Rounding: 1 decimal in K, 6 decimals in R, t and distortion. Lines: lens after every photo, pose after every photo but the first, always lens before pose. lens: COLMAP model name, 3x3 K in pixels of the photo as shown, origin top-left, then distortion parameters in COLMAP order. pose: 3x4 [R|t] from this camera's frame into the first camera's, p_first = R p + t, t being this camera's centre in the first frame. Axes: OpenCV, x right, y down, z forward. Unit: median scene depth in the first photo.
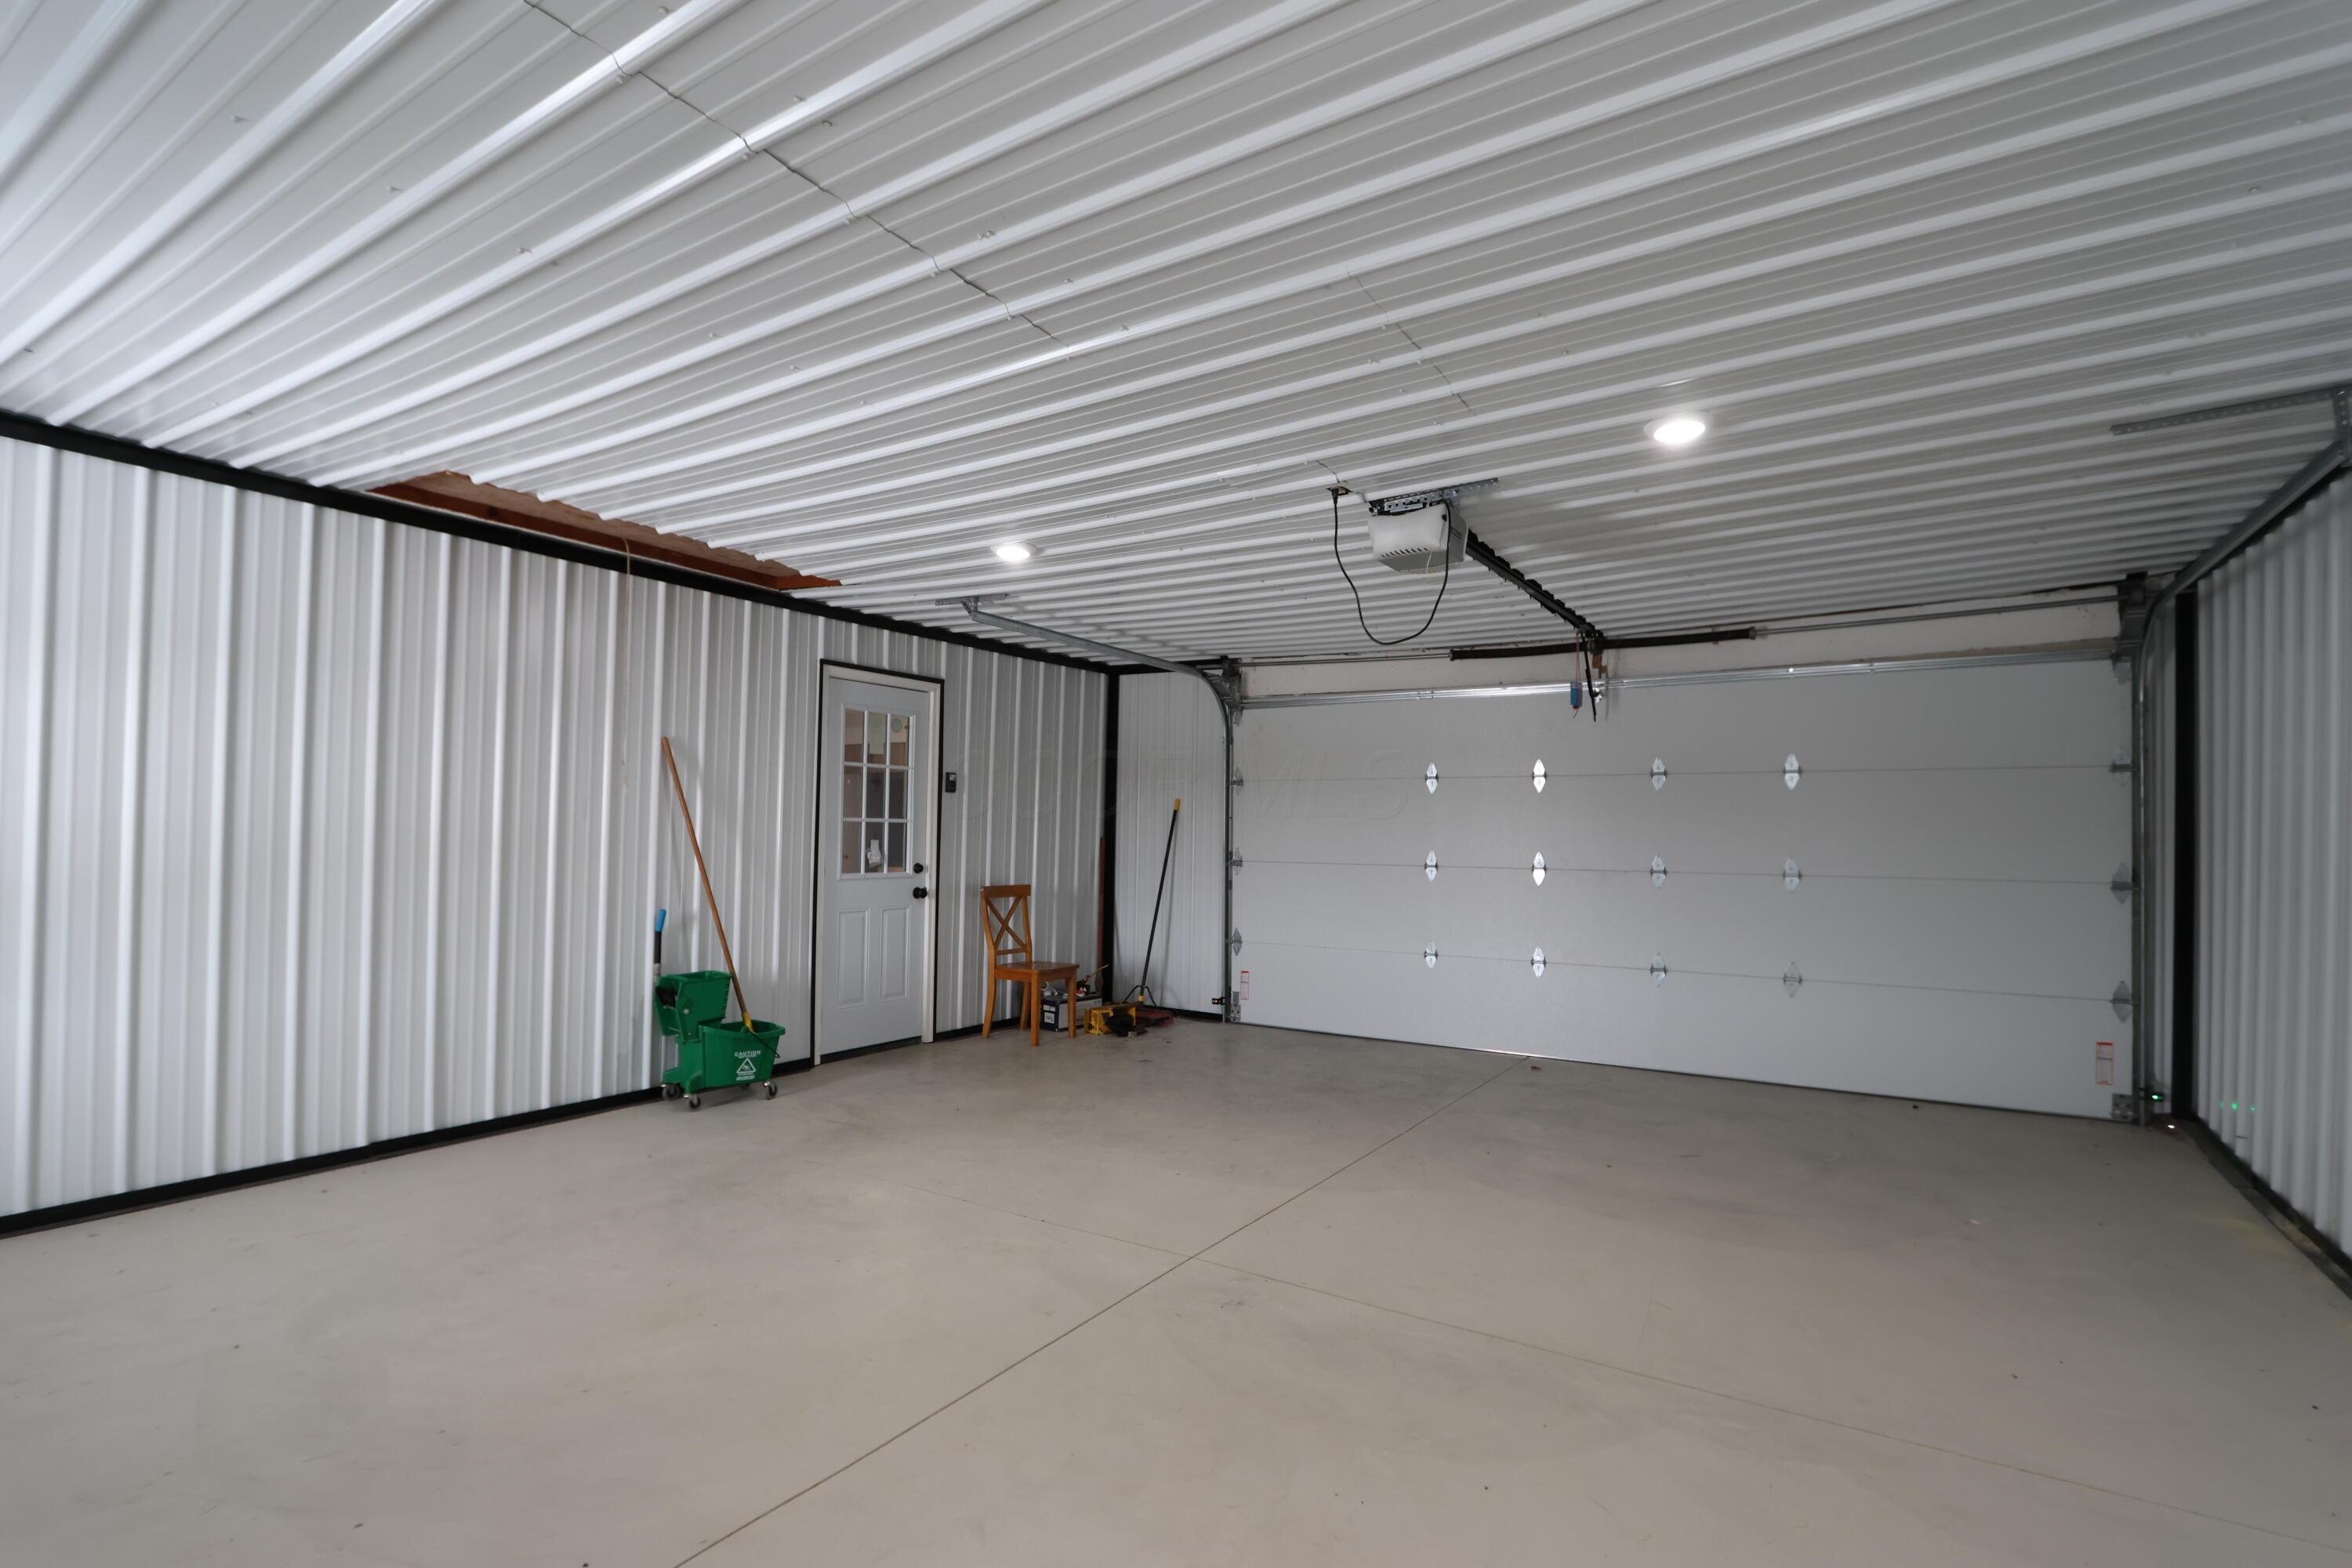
lens RADIAL K [[1099.6, 0, 1171.0], [0, 1099.6, 818.4], [0, 0, 1]] dist [-0.017678, 0.001009]
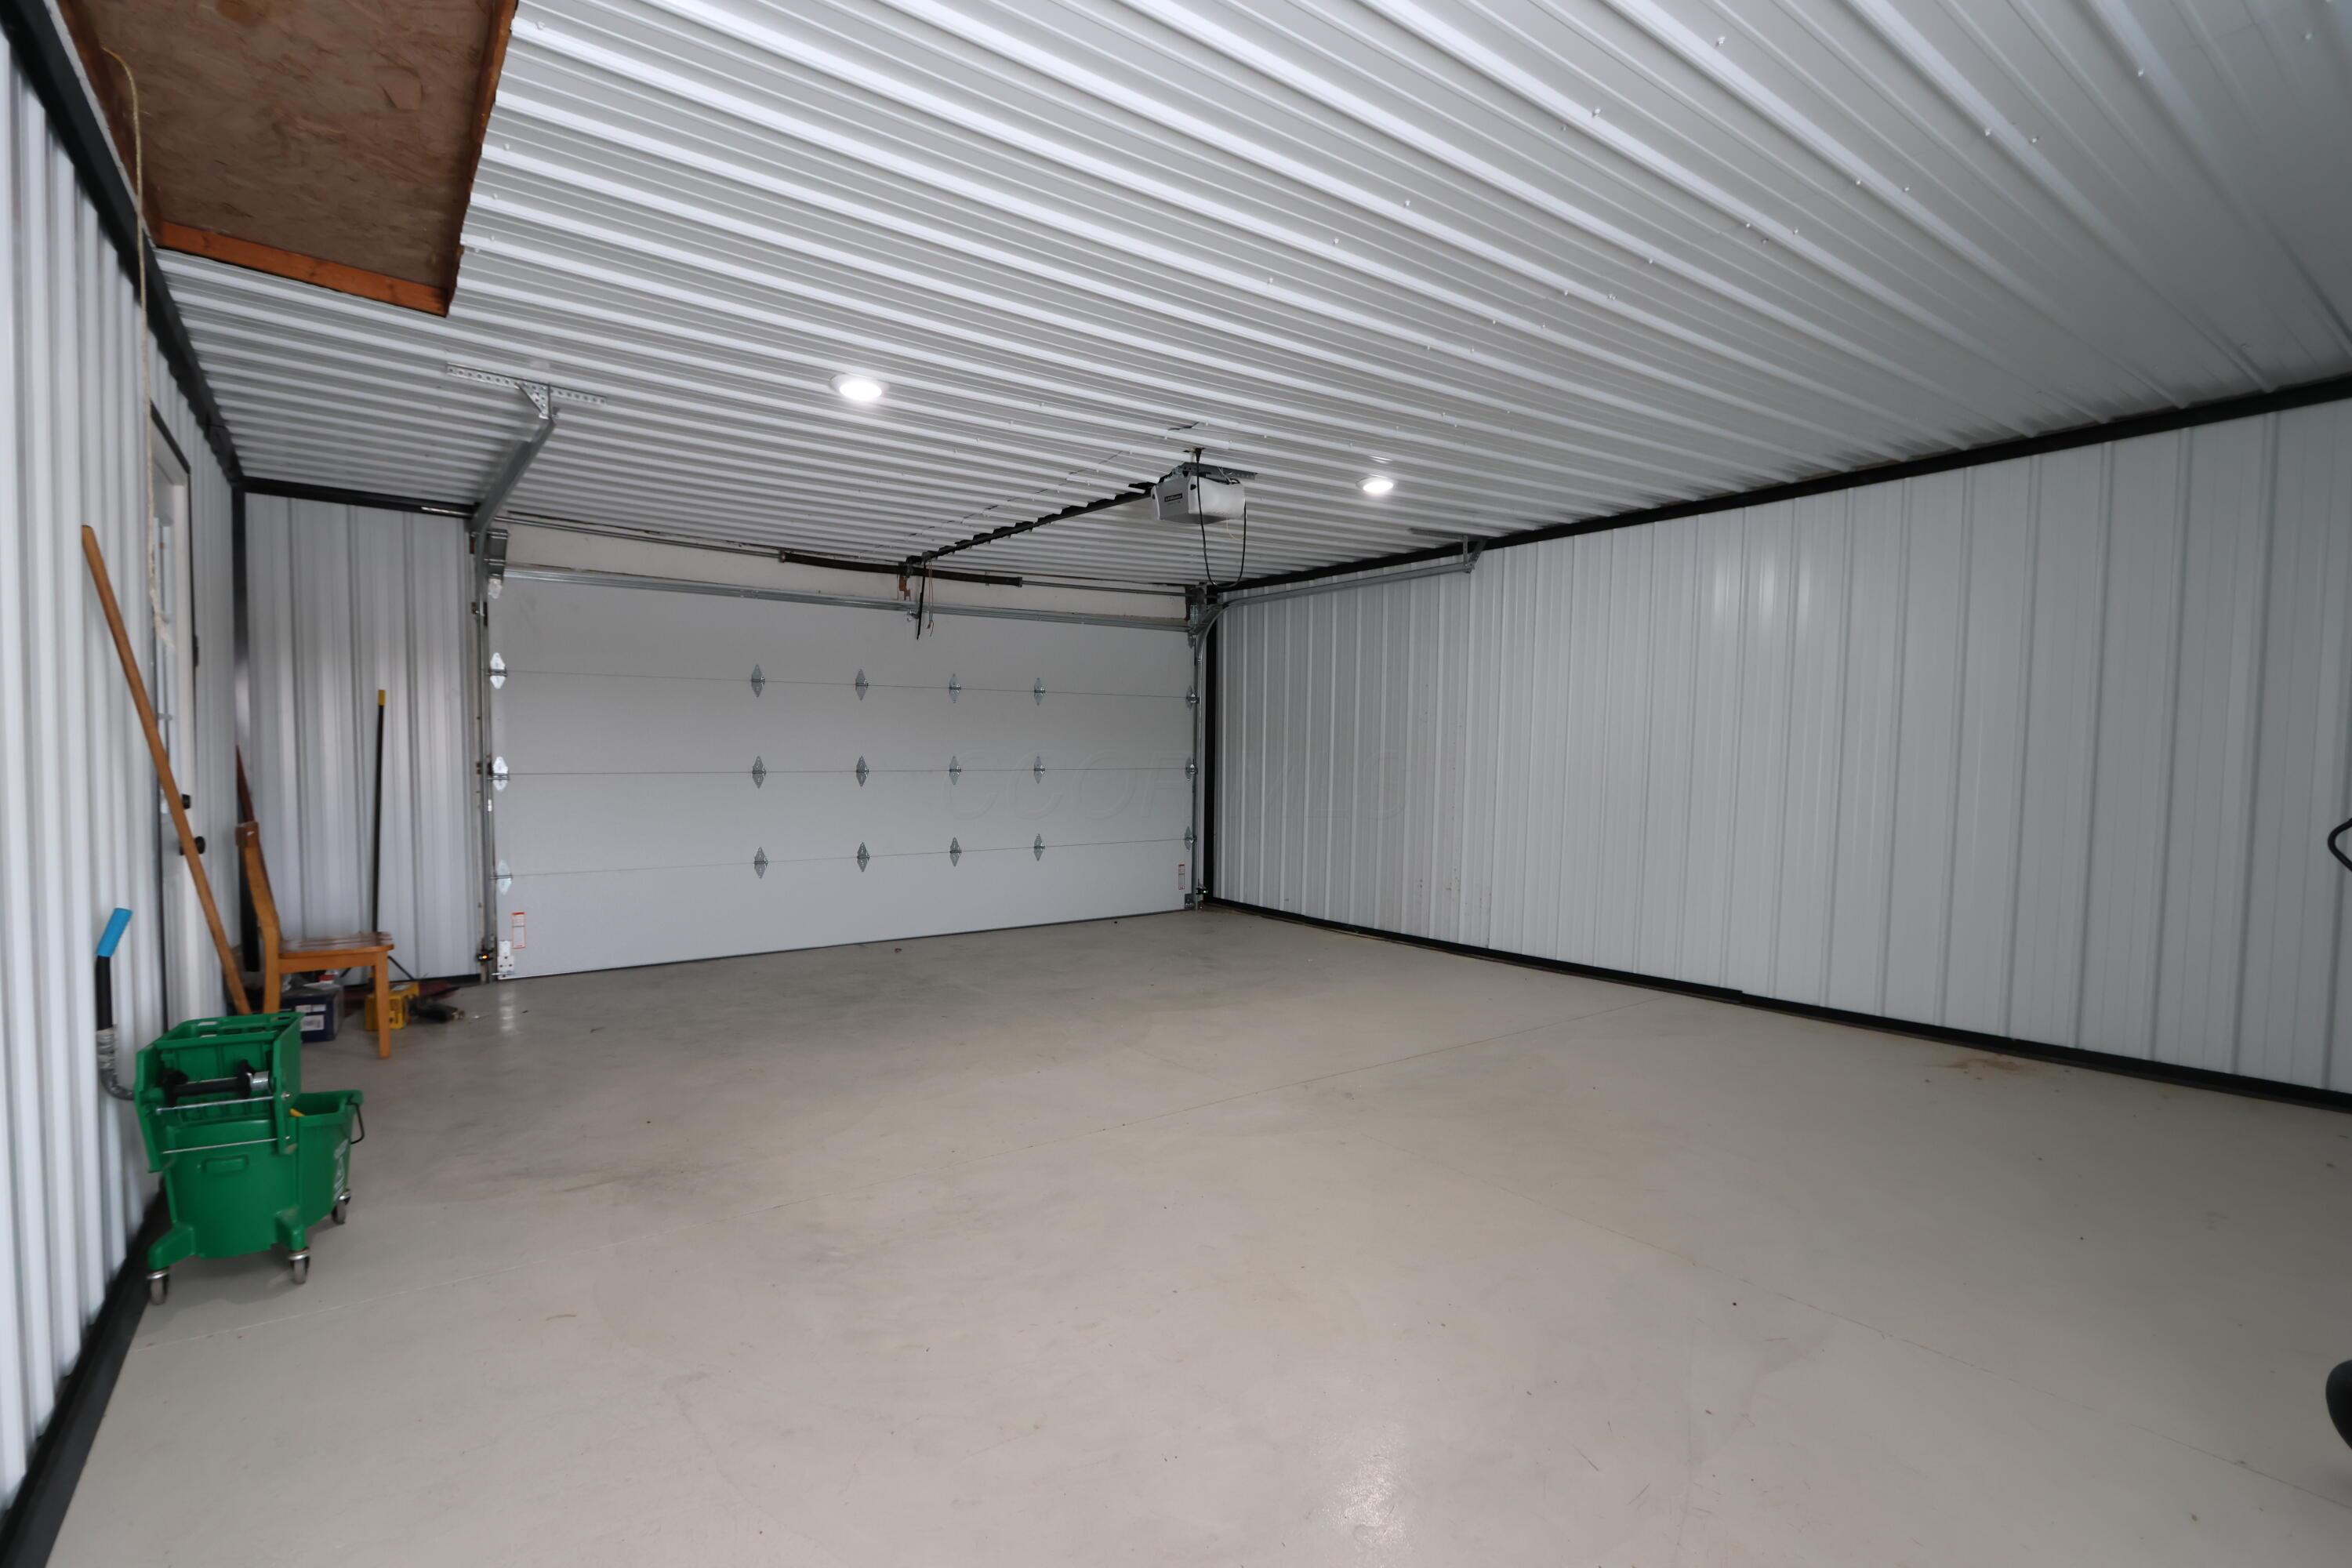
lens RADIAL K [[1074.5, 0, 1164.3], [0, 1074.5, 817.0], [0, 0, 1]] dist [-0.001644, 0.000087]
pose [[0.381992, -0.068705, 0.921608, -0.667620], [-0.013152, 0.996728, 0.079757, 0.002650], [-0.924072, -0.042587, 0.379838, 0.400775]]
